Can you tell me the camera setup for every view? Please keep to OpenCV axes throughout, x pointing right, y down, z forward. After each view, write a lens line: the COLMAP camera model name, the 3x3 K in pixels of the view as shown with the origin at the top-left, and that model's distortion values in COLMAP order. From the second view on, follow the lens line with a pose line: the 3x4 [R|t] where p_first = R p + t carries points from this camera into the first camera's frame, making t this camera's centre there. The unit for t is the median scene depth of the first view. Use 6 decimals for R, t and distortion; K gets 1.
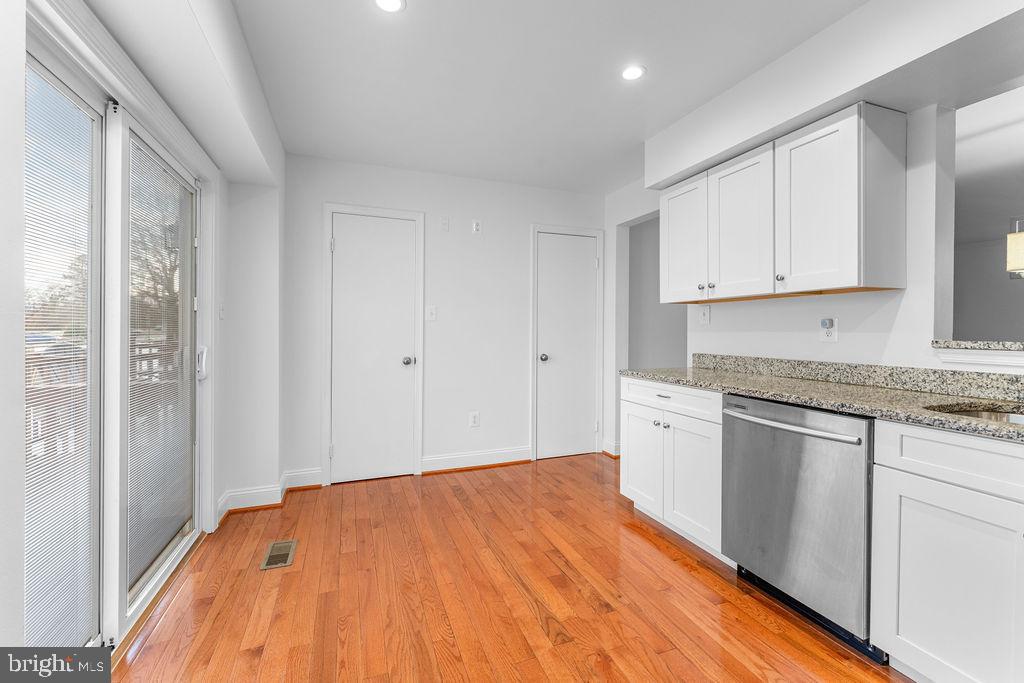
lens RADIAL K [[435.0, 0, 516.9], [0, 435.0, 336.4], [0, 0, 1]] dist [-0.004151, 0.002422]
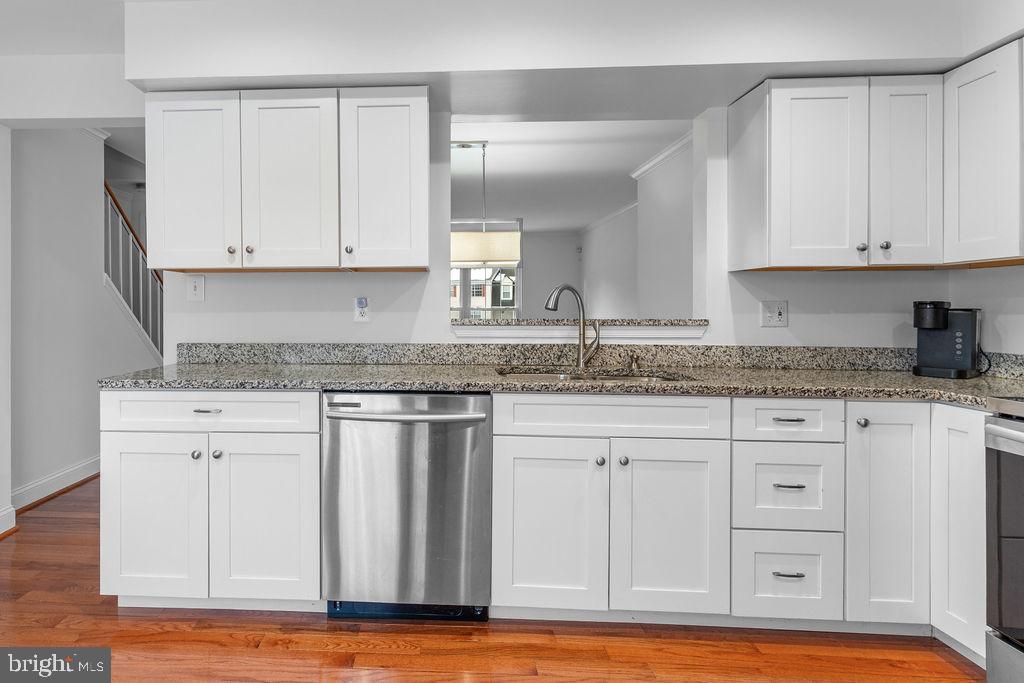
lens RADIAL K [[530.2, 0, 425.3], [0, 530.2, 313.0], [0, 0, 1]] dist [0.001350, 0.000256]
pose [[0.410618, -0.009107, 0.911762, -0.292382], [0.014506, 0.999889, 0.003455, -0.009619], [-0.911692, 0.011808, 0.410705, 0.417792]]
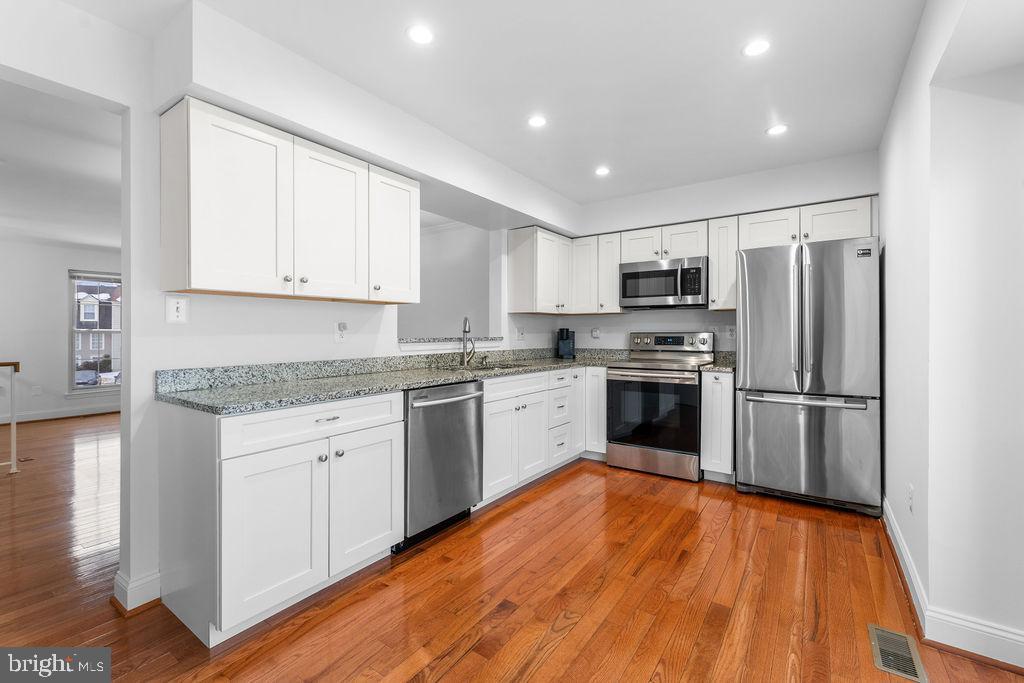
lens RADIAL K [[435.0, 0, 516.4], [0, 435.0, 337.6], [0, 0, 1]] dist [-0.004151, 0.002422]
pose [[-0.558611, -0.014291, 0.829307, -0.552864], [0.011739, 0.999615, 0.025133, -0.025385], [-0.829347, 0.023775, -0.558228, 1.313325]]
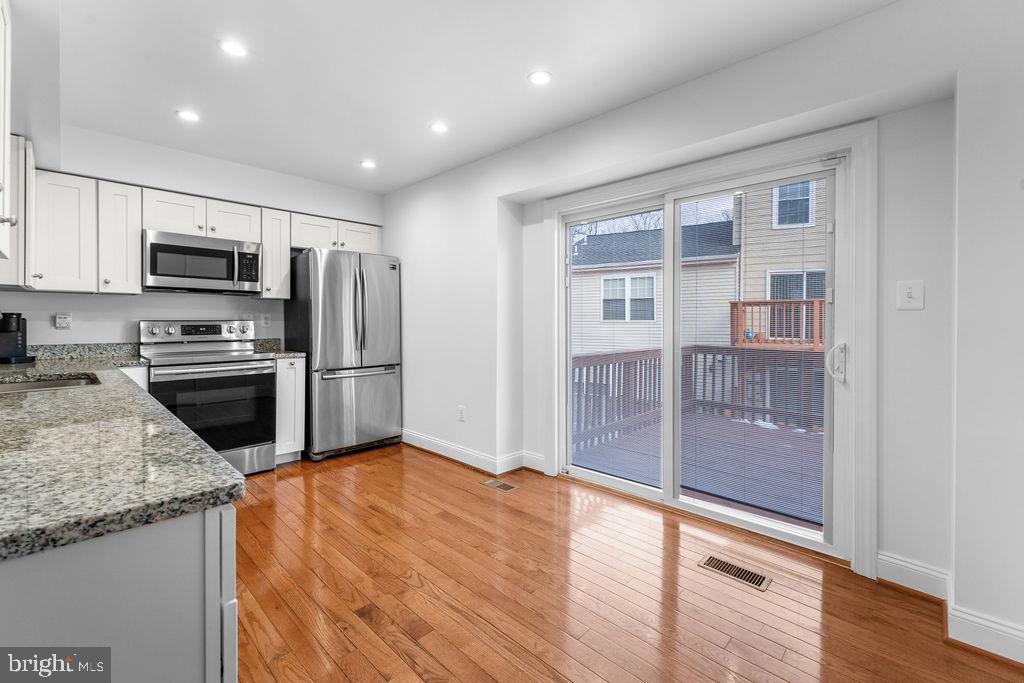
lens RADIAL K [[435.0, 0, 517.3], [0, 435.0, 328.6], [0, 0, 1]] dist [-0.004151, 0.002422]
pose [[-0.907669, -0.001414, -0.419685, 0.258145], [-0.016110, 0.999375, 0.031476, -0.031435], [0.419378, 0.035331, -0.907124, 1.703362]]
